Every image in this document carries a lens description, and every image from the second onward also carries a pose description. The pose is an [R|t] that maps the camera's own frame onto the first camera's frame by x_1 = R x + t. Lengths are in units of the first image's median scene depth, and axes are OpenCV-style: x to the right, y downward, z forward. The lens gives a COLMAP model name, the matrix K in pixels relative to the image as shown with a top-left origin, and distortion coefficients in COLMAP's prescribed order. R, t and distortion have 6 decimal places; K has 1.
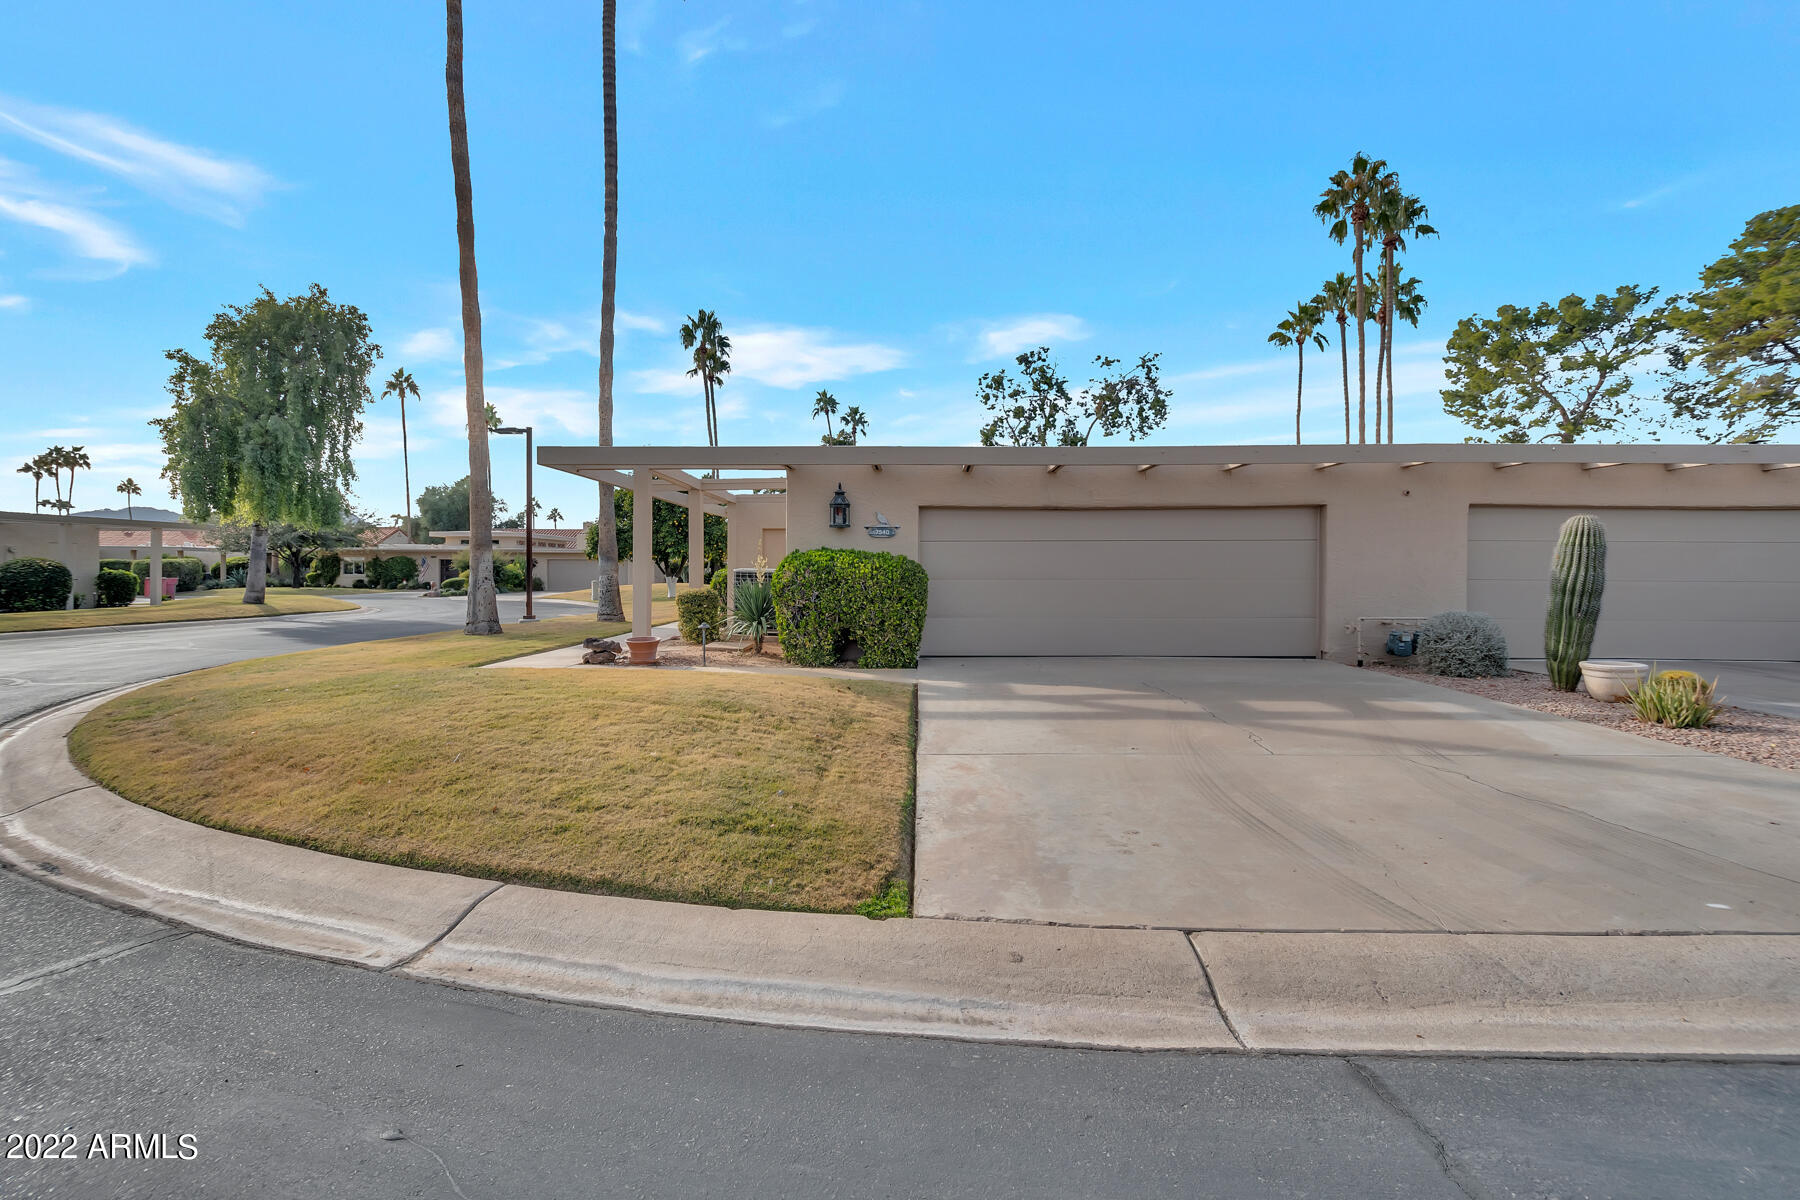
lens RADIAL K [[797.8, 0, 897.1], [0, 797.8, 570.5], [0, 0, 1]] dist [0.004178, 0.001070]
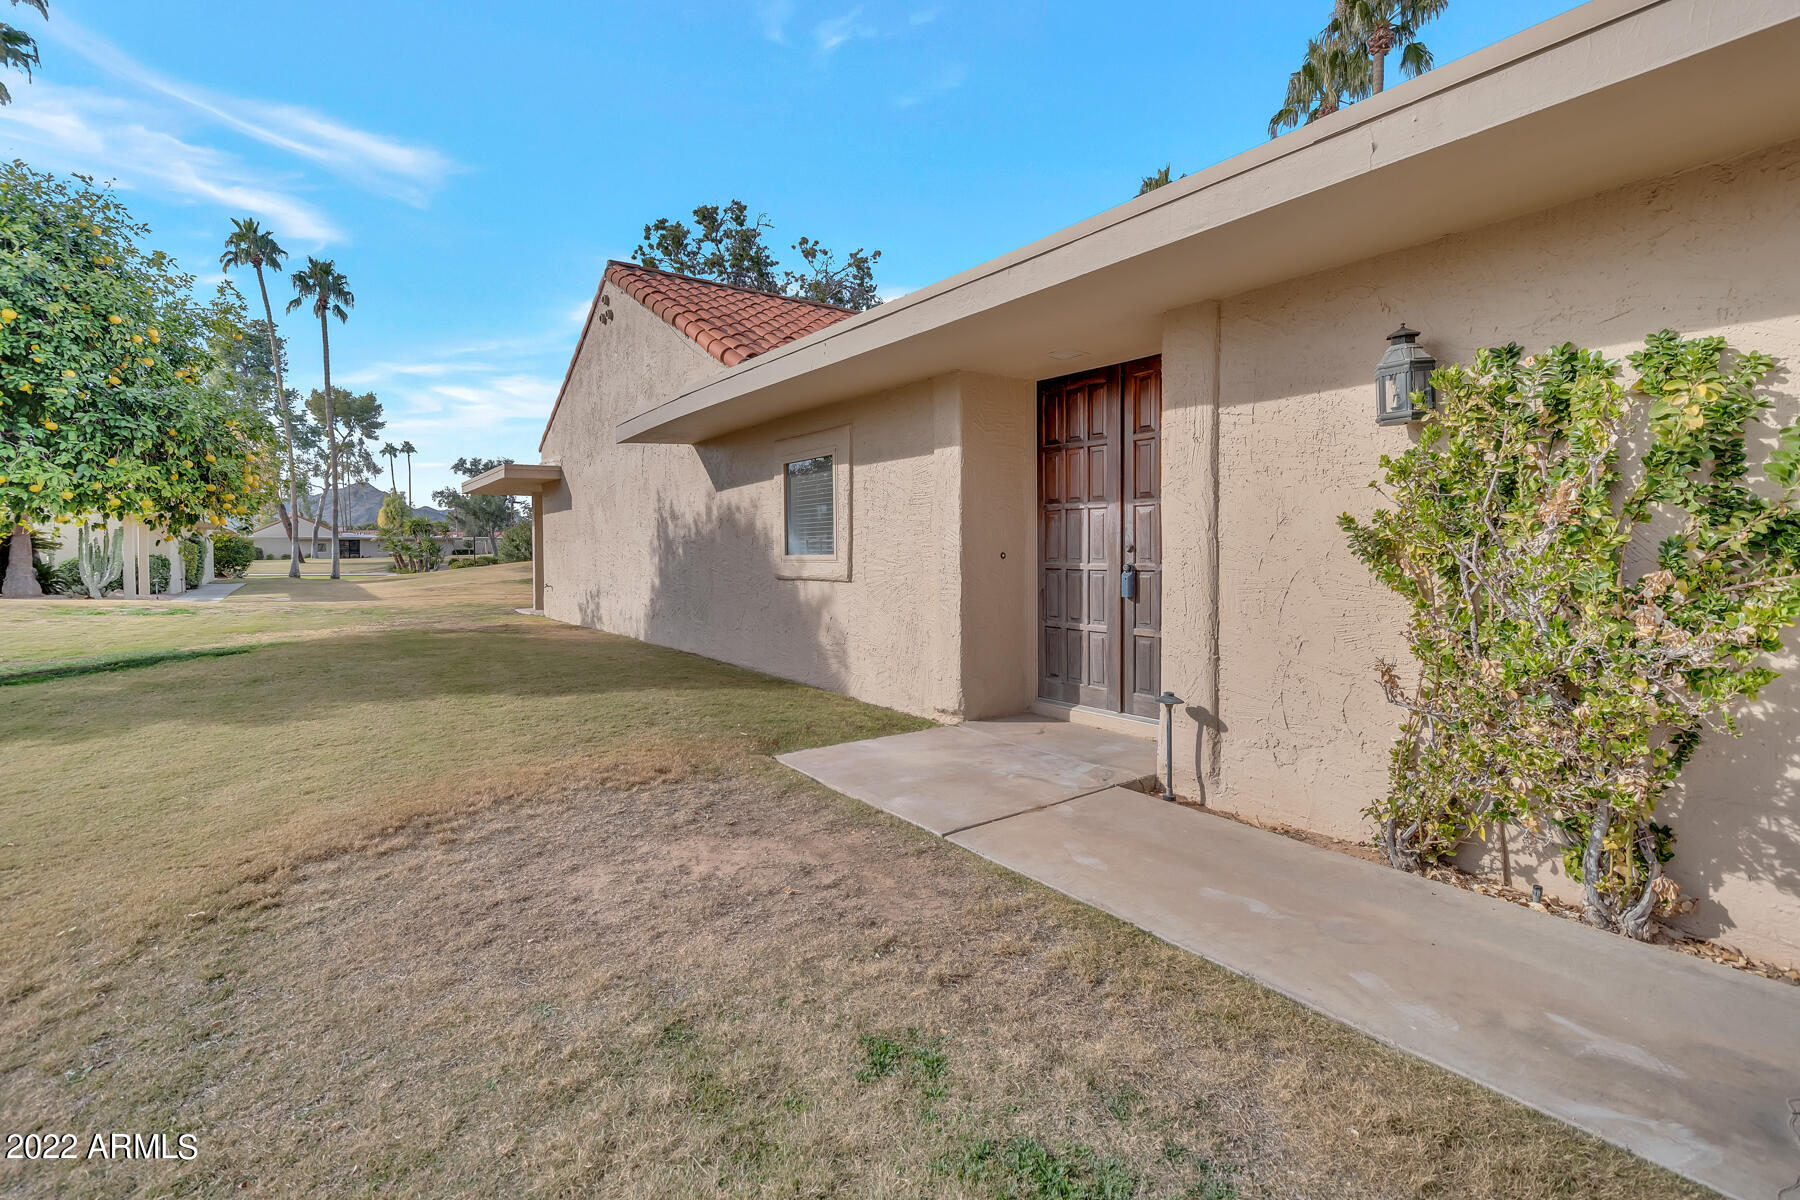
lens RADIAL K [[797.8, 0, 897.1], [0, 797.8, 570.5], [0, 0, 1]] dist [0.004178, 0.001070]
pose [[0.781516, -0.031433, 0.623092, -0.135966], [0.011211, 0.999276, 0.036349, -0.001944], [-0.623784, -0.021422, 0.781303, 0.417388]]
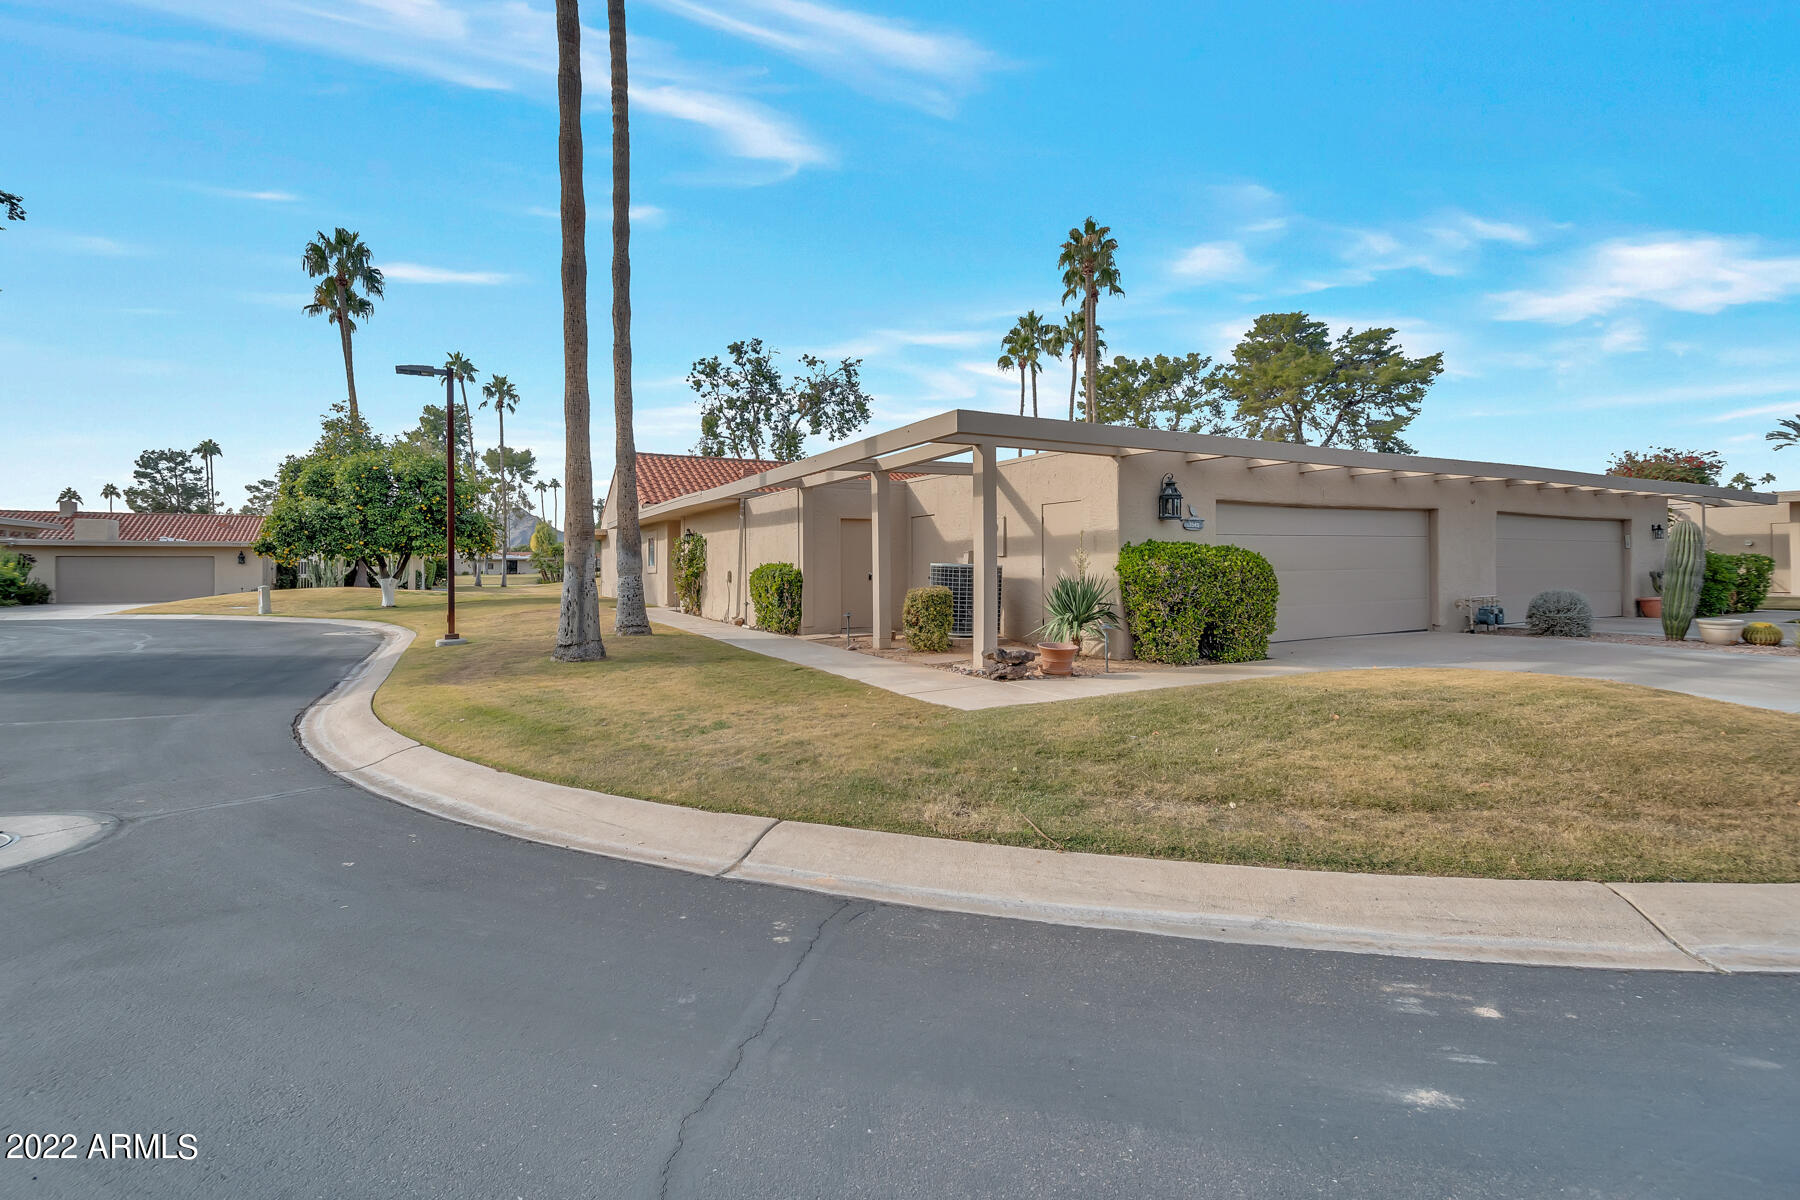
lens RADIAL K [[789.5, 0, 898.3], [0, 789.5, 564.3], [0, 0, 1]] dist [0.016915, 0.000081]
pose [[0.860976, -0.009832, 0.508550, -0.172363], [0.010193, 0.999946, 0.002075, -0.001037], [-0.508543, 0.003397, 0.861030, 0.070092]]
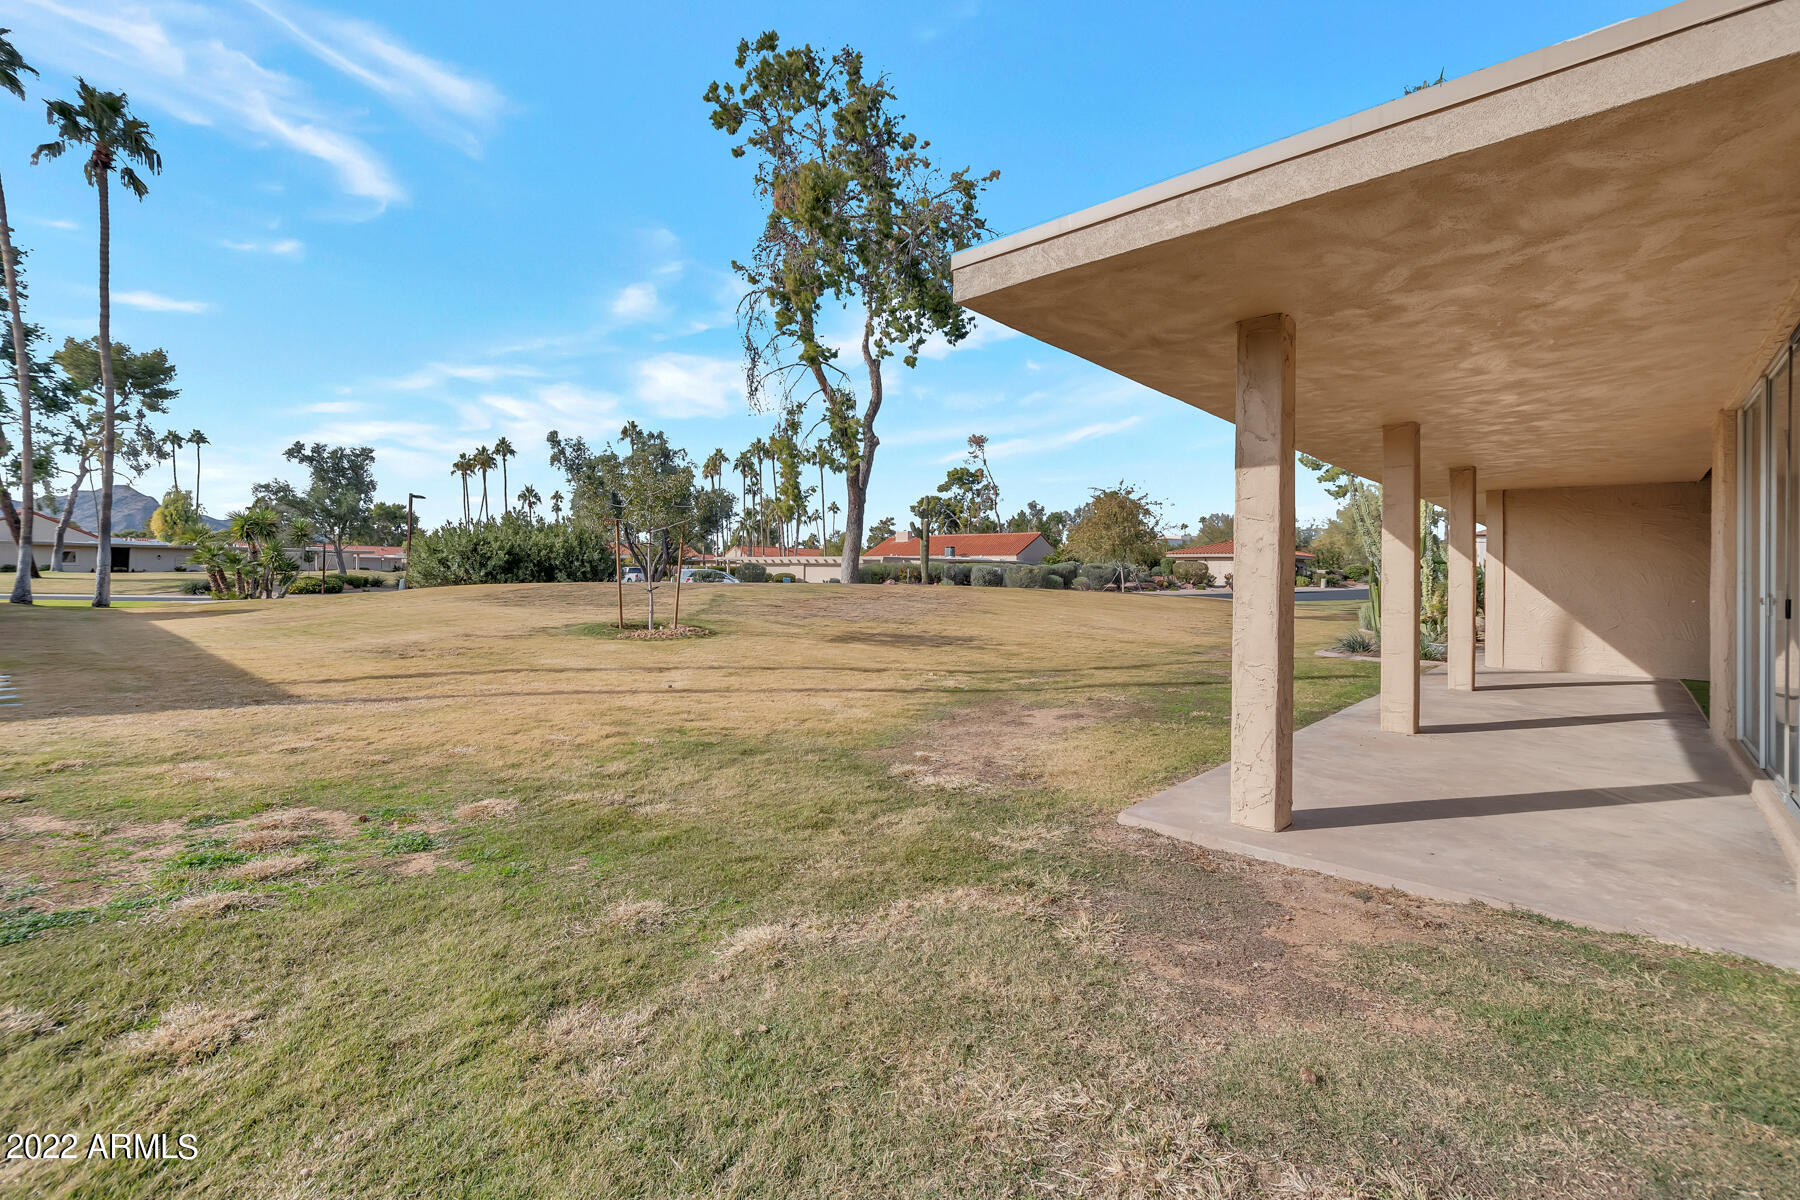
lens RADIAL K [[797.8, 0, 897.1], [0, 797.8, 570.5], [0, 0, 1]] dist [0.004178, 0.001070]
pose [[0.654942, 0.010804, 0.755602, -0.128545], [-0.015003, 0.999887, -0.001293, 0.000807], [-0.755530, -0.010489, 0.655030, 0.715248]]
